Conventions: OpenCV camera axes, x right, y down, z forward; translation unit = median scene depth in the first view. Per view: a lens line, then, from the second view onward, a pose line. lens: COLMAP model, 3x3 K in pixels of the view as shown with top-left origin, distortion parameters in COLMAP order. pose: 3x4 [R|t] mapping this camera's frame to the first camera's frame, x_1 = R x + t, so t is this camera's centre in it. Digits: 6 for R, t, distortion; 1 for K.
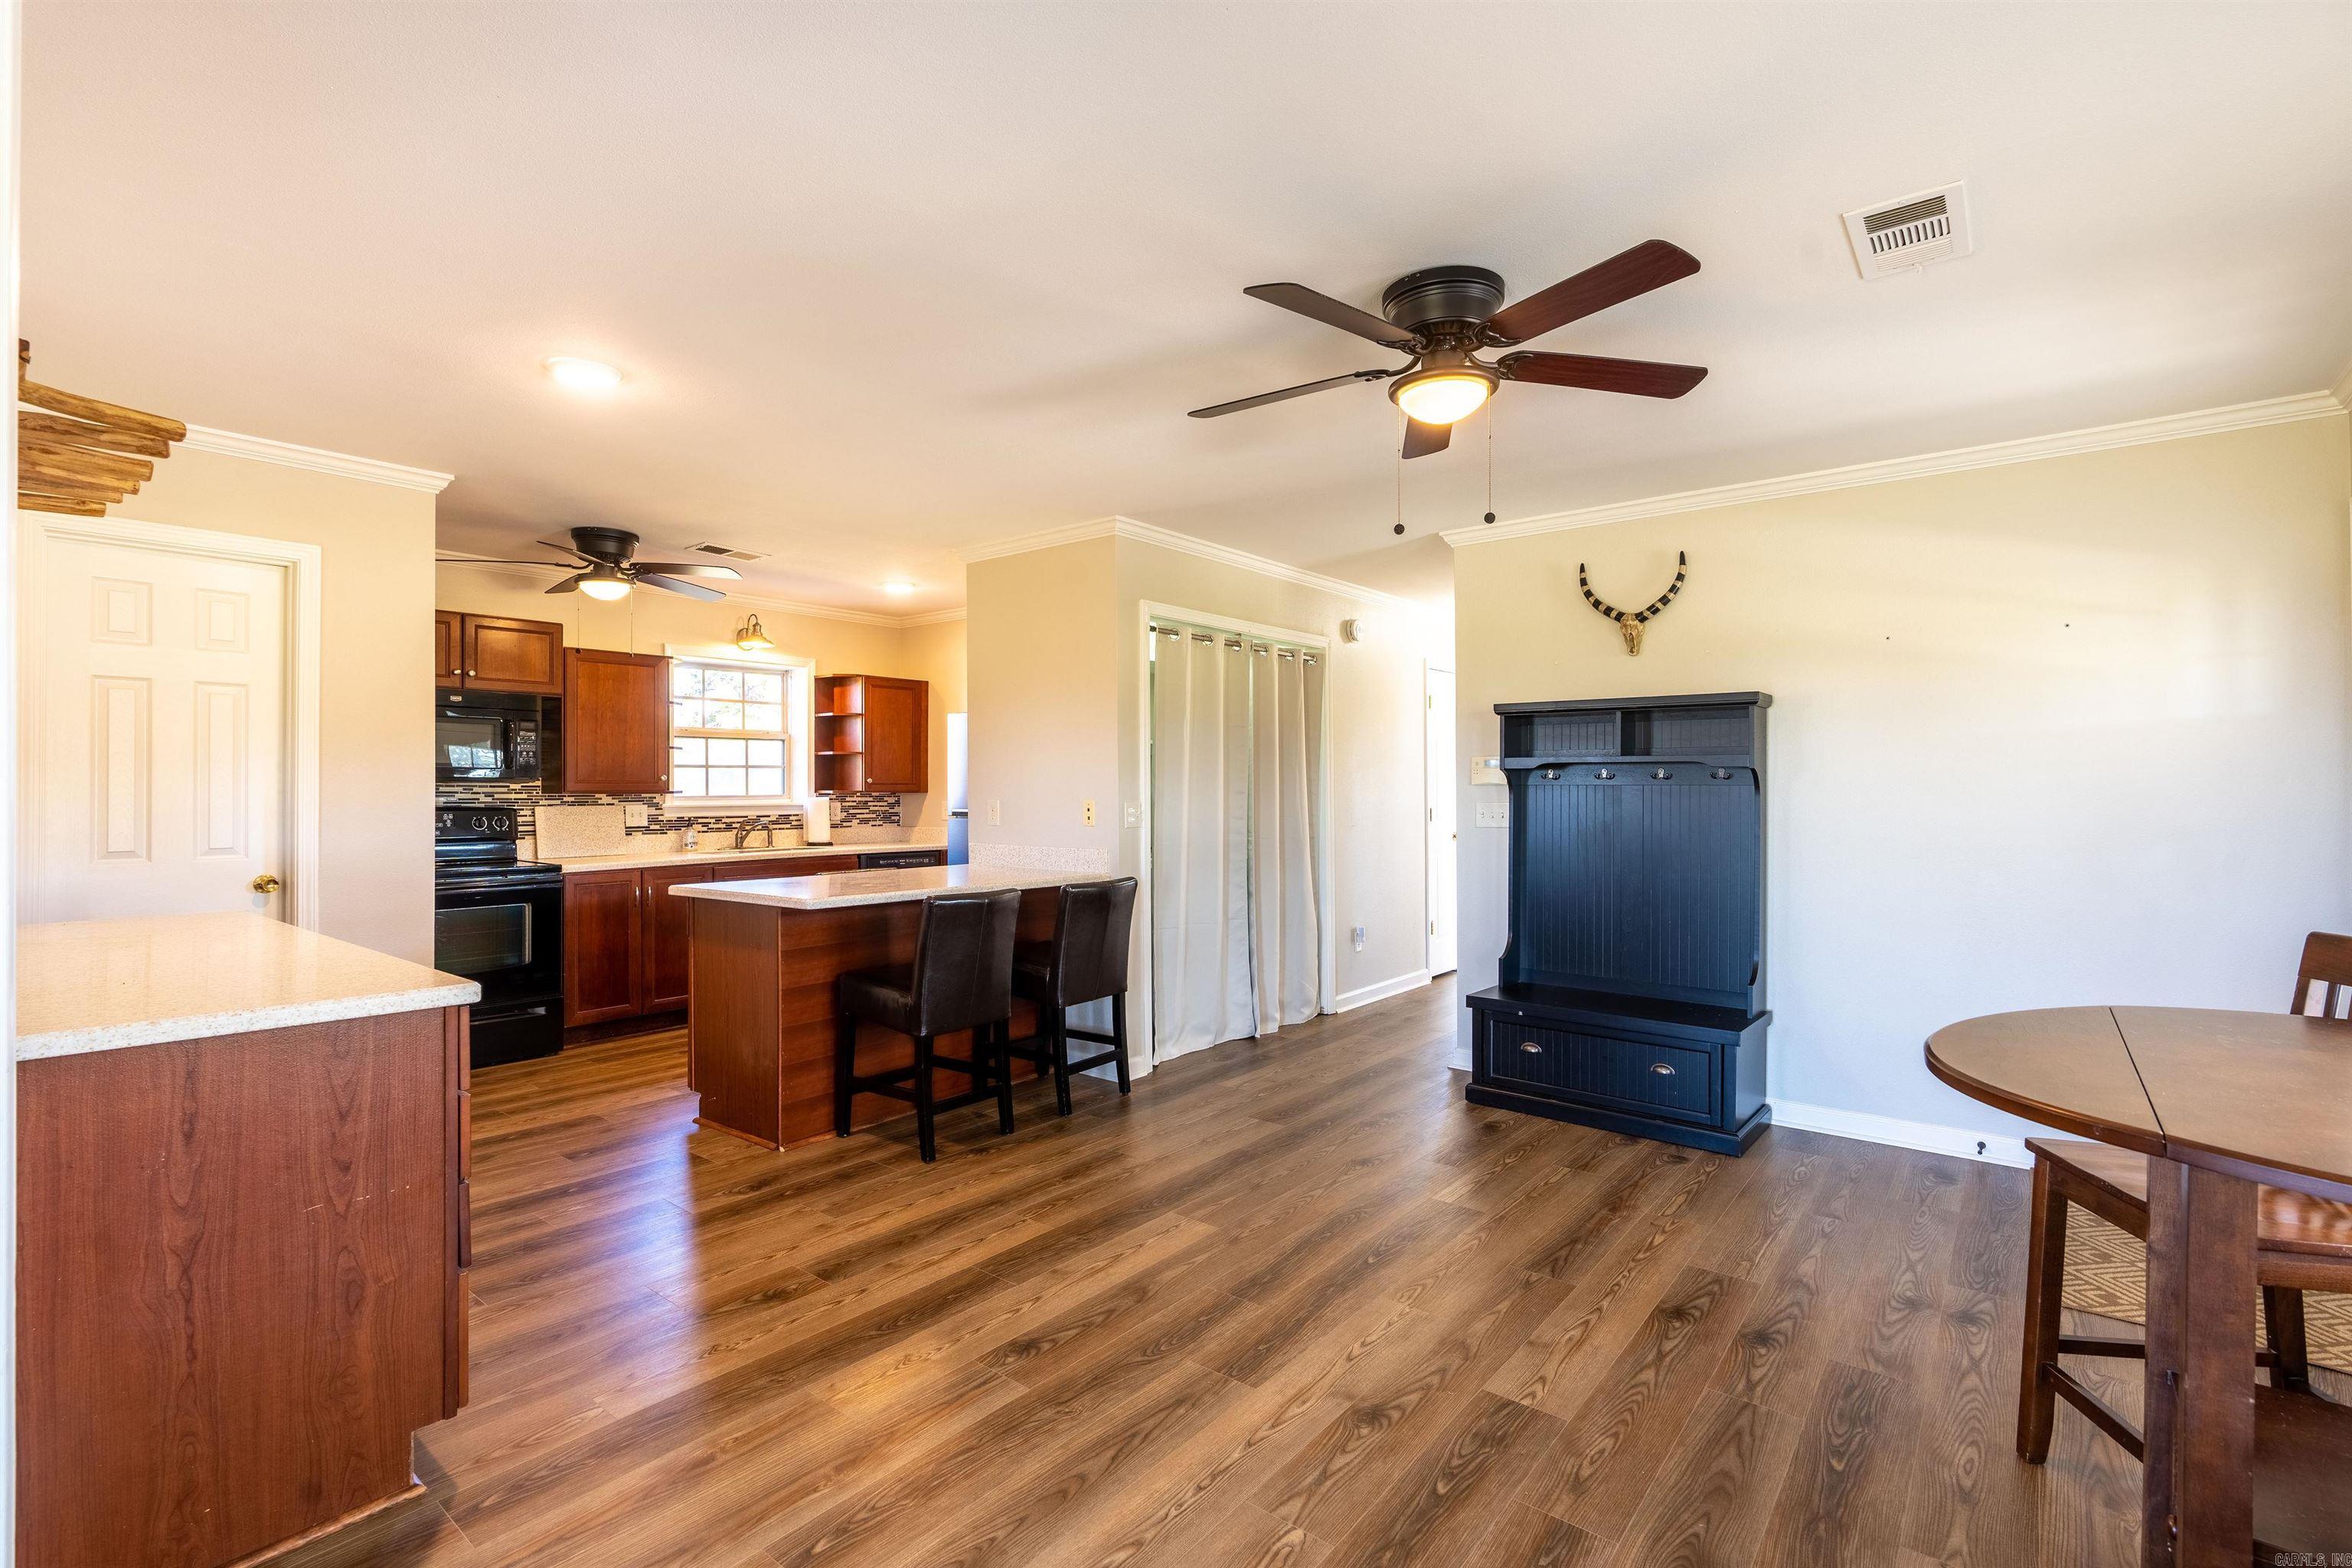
lens RADIAL K [[1067.2, 0, 1175.6], [0, 1067.2, 786.6], [0, 0, 1]] dist [-0.012663, 0.004883]
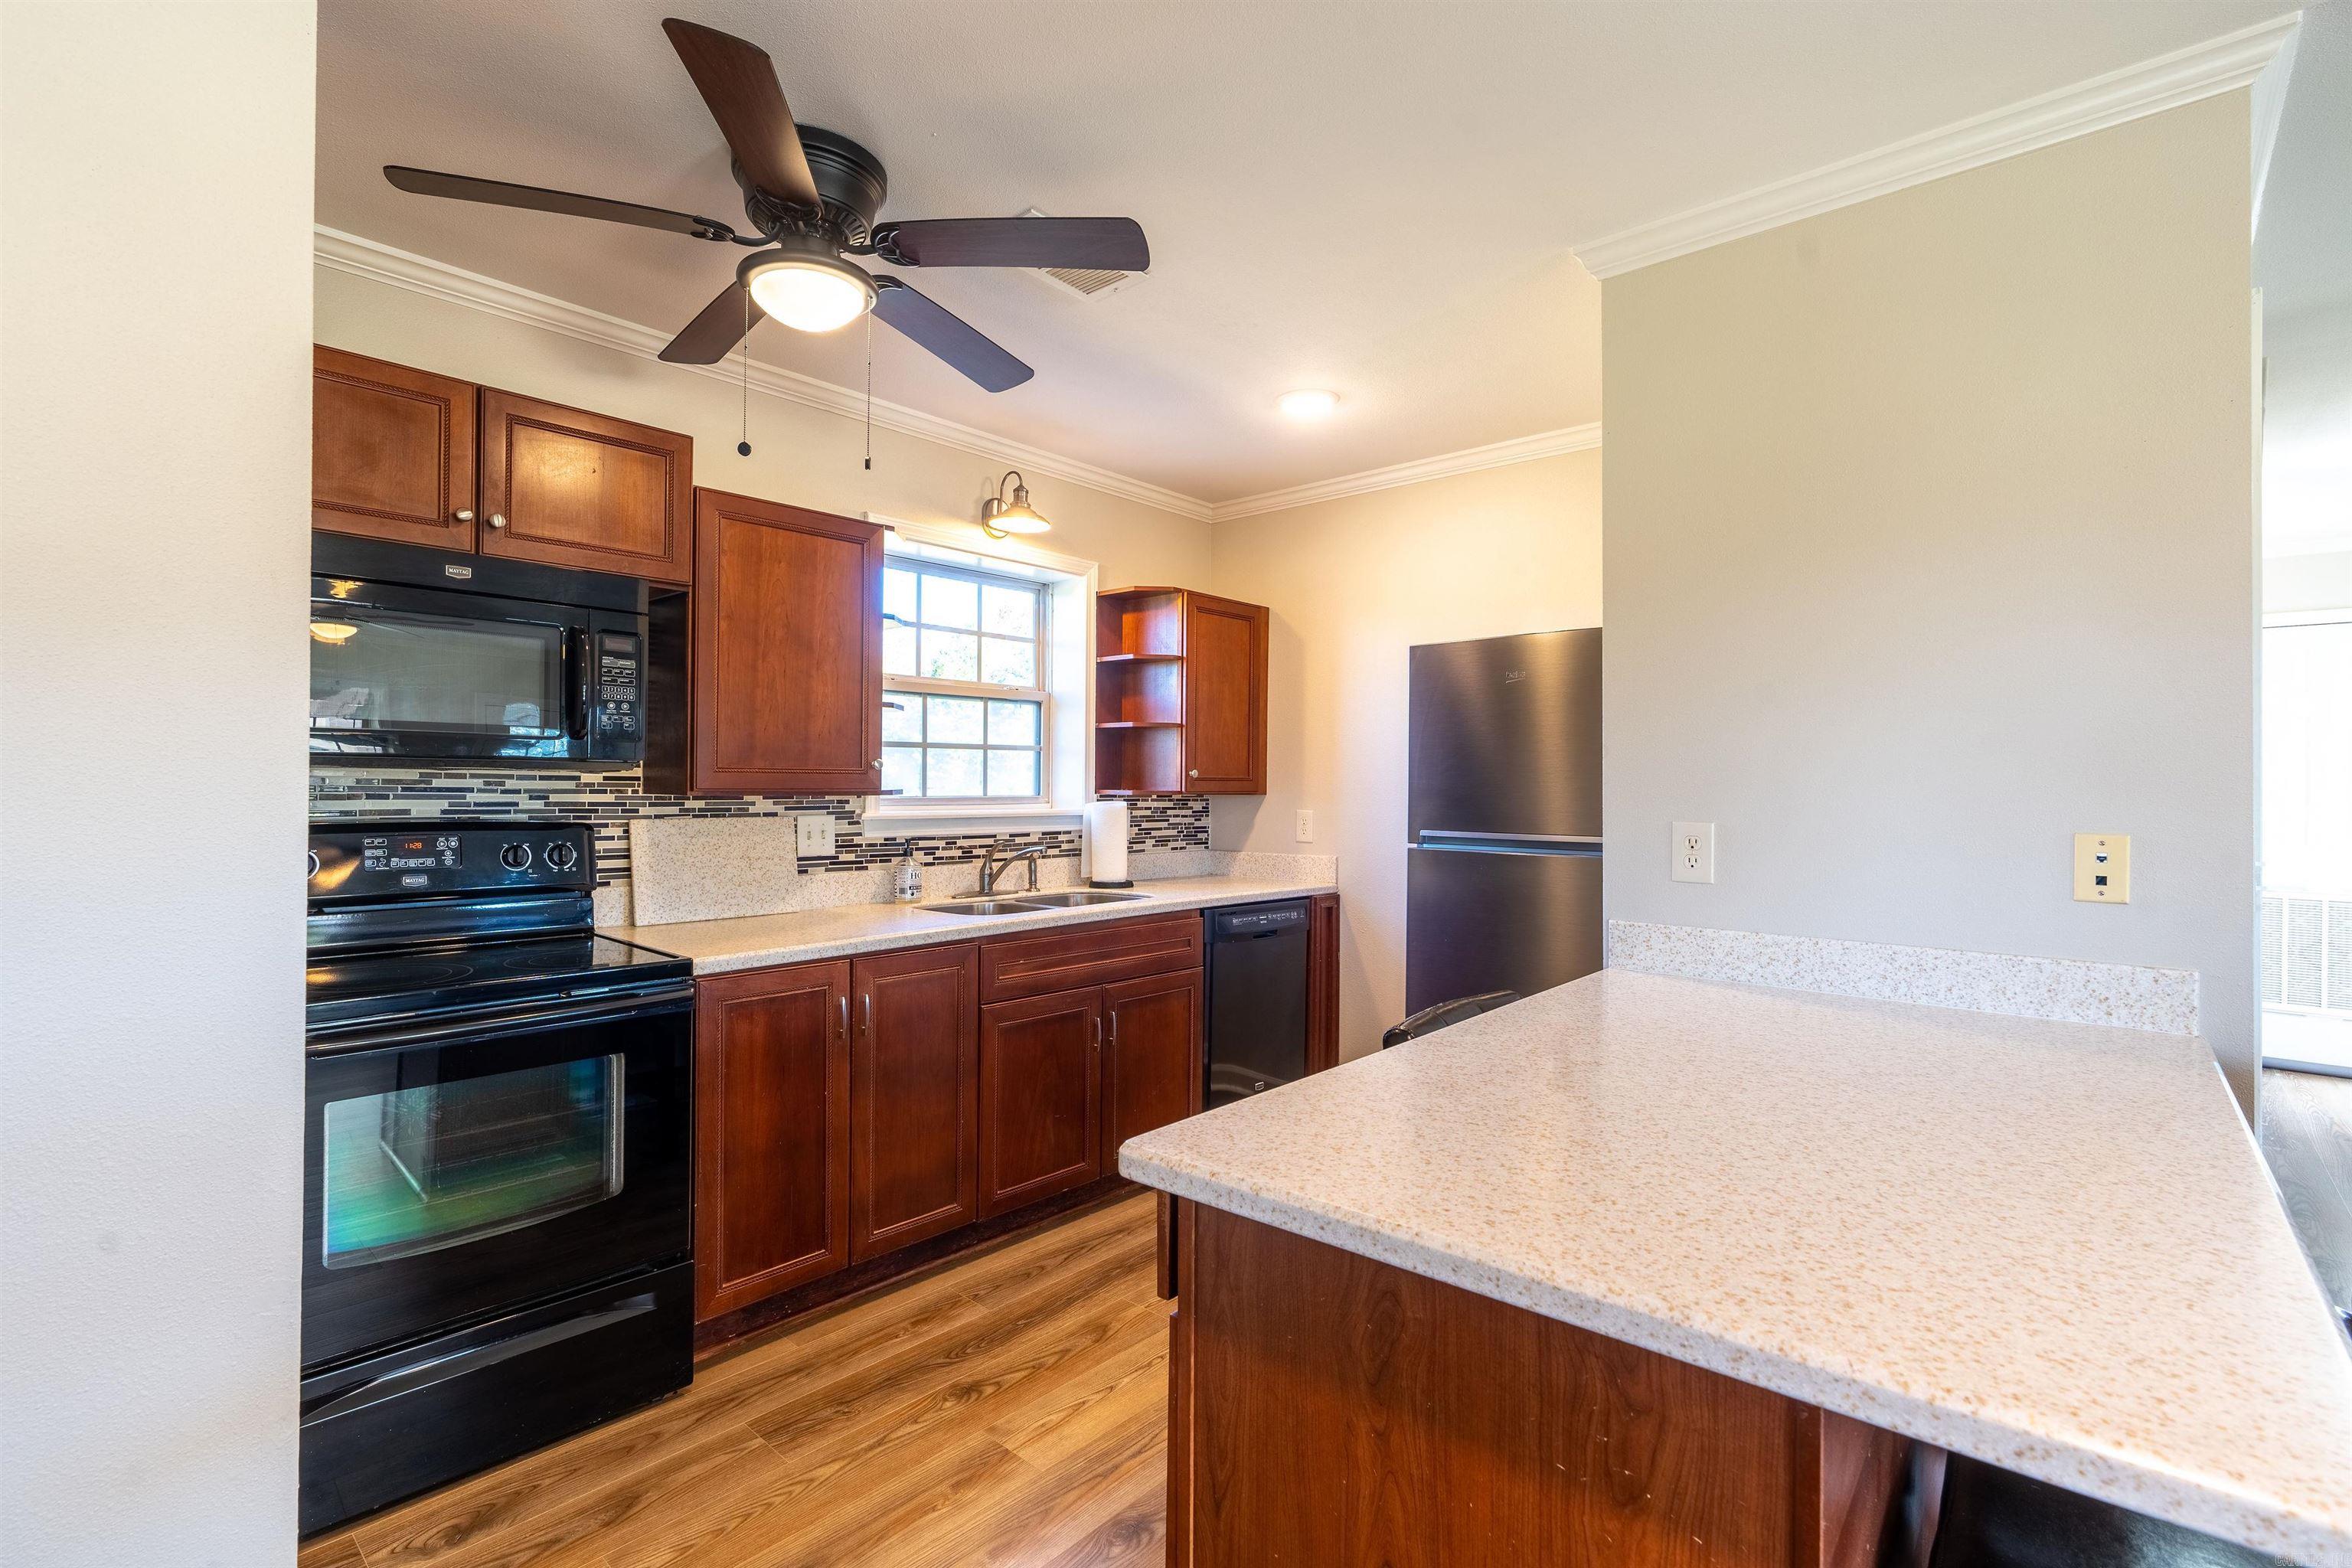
lens RADIAL K [[1066.1, 0, 1176.0], [0, 1066.1, 784.0], [0, 0, 1]] dist [-0.011131, 0.003610]
pose [[0.998414, 0.010185, -0.055366, -0.407643], [-0.010113, 0.999948, 0.001583, -0.001211], [0.055379, -0.001020, 0.998465, 0.658838]]
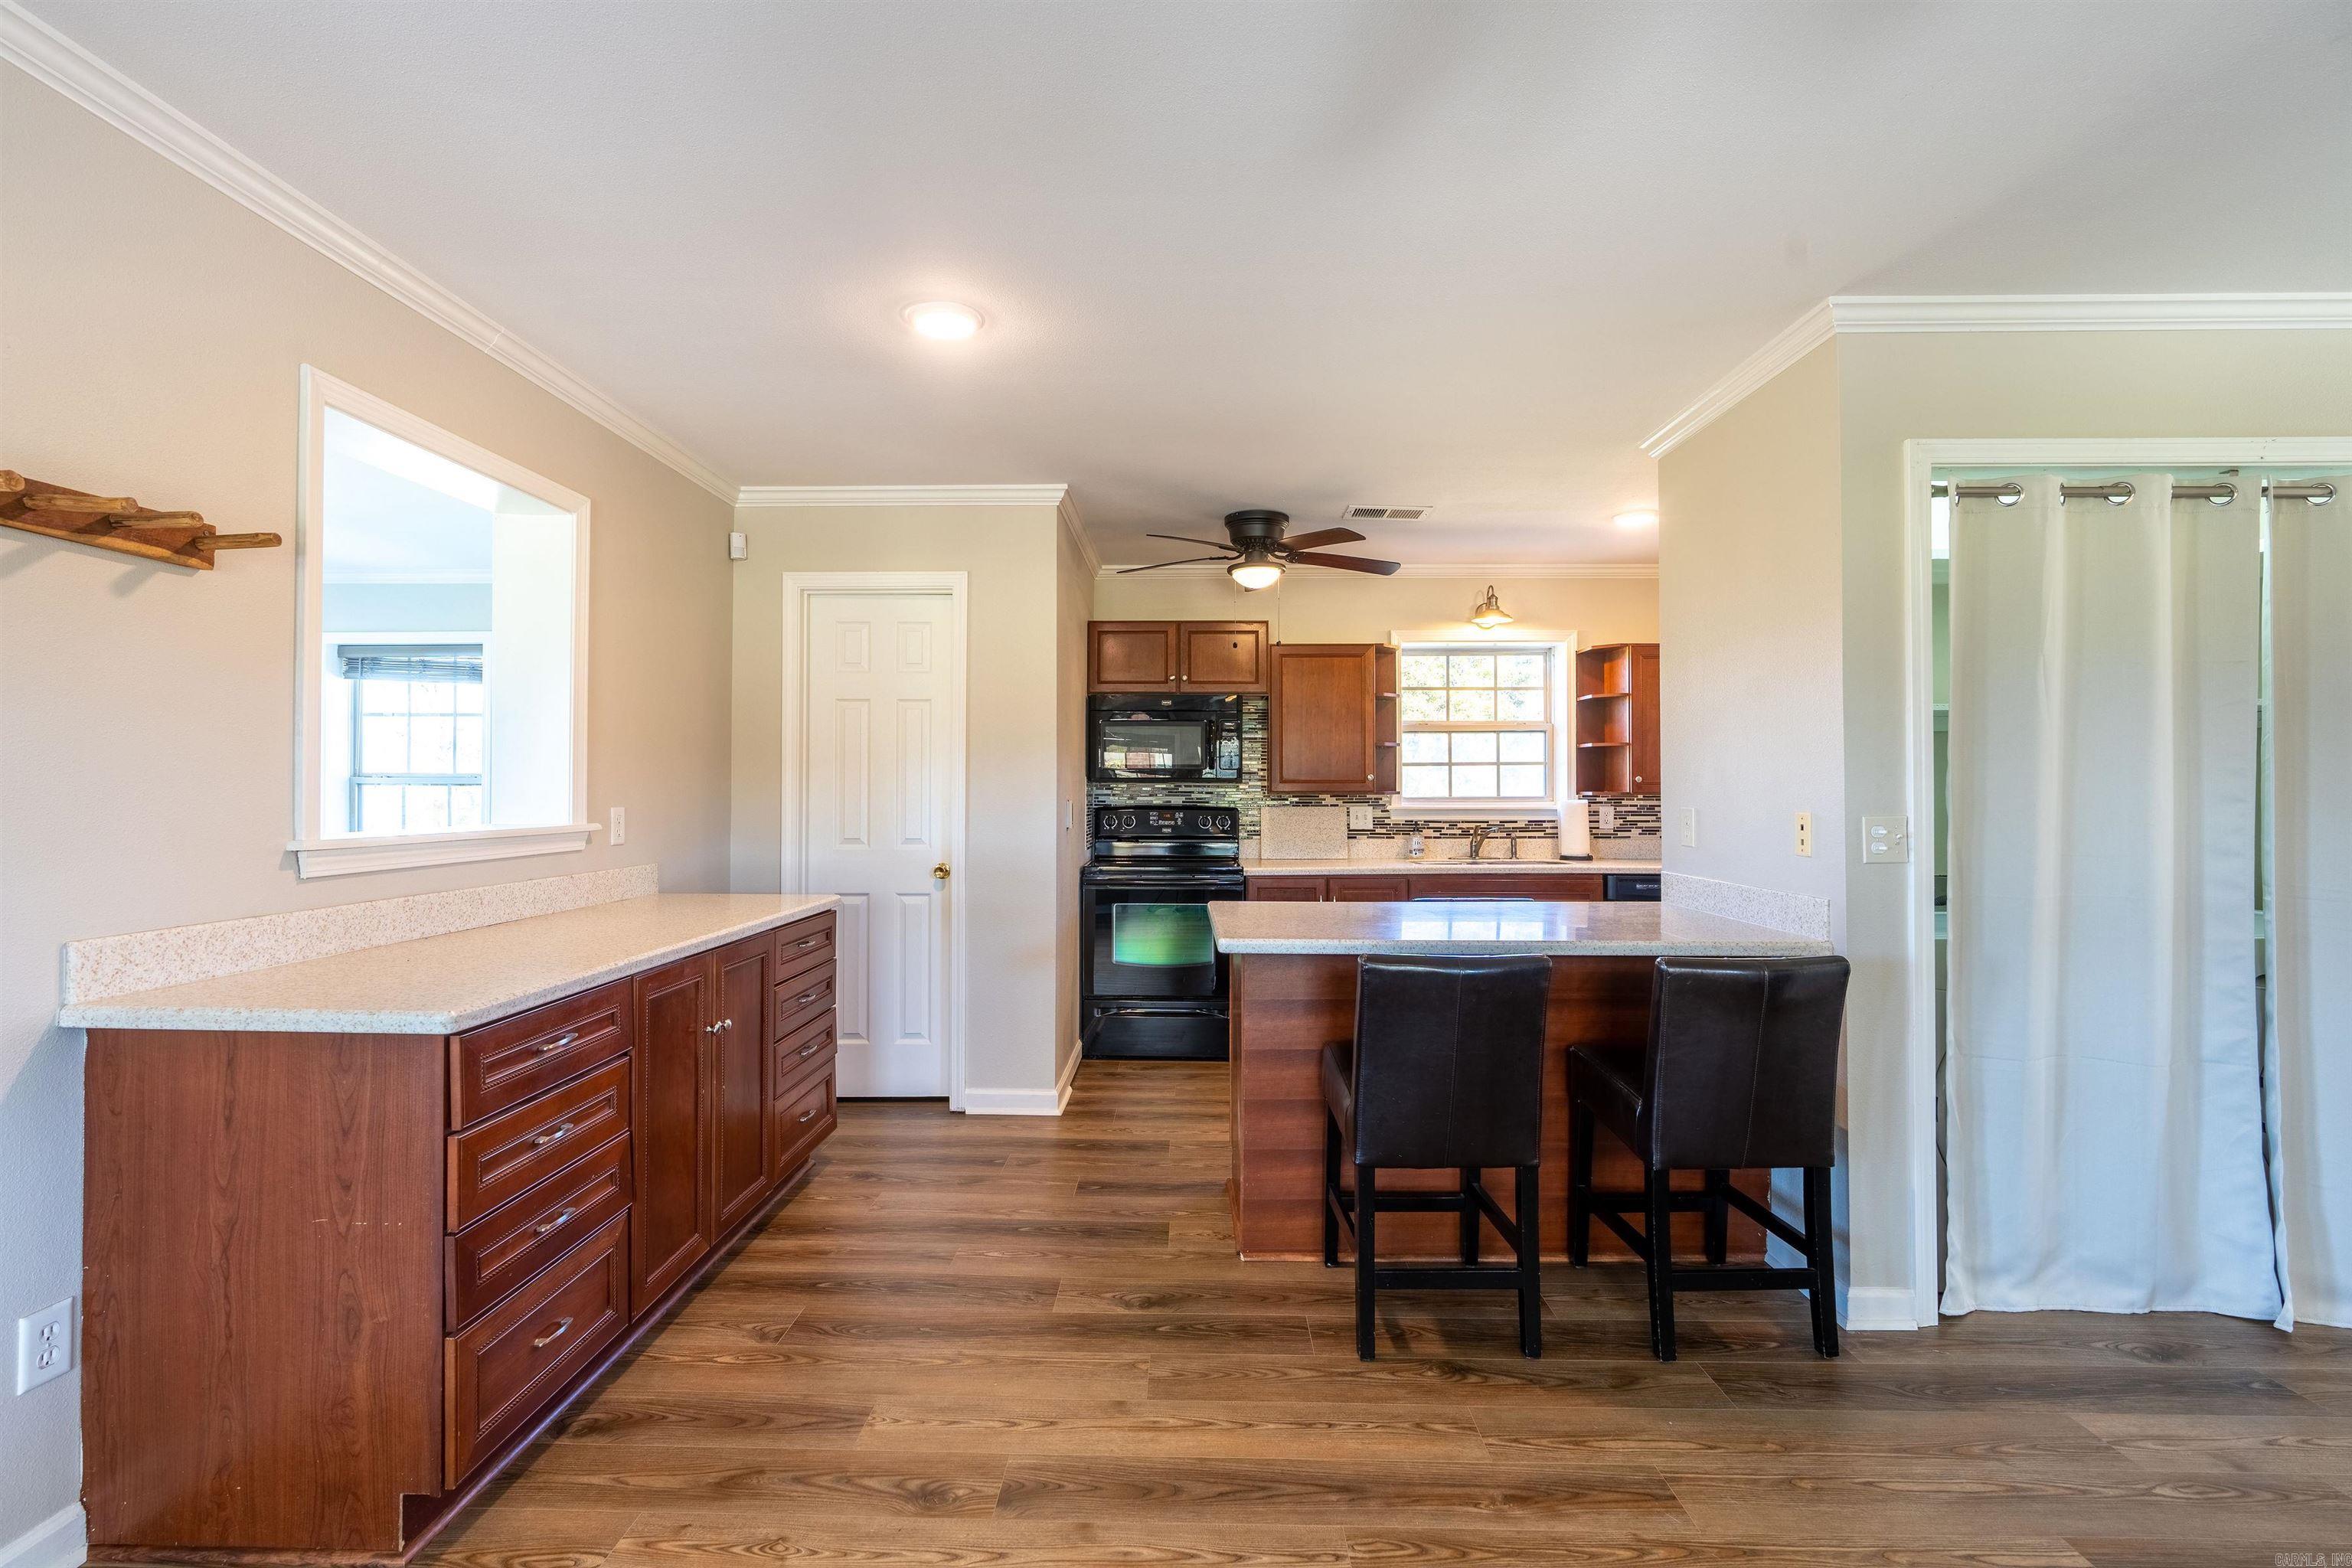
lens RADIAL K [[1055.3, 0, 1175.0], [0, 1055.3, 780.6], [0, 0, 1]] dist [-0.011865, 0.004603]
pose [[0.612180, -0.003969, -0.790709, 0.171232], [-0.000379, 0.999986, -0.005313, -0.000627], [0.790718, 0.003552, 0.612170, 0.411175]]
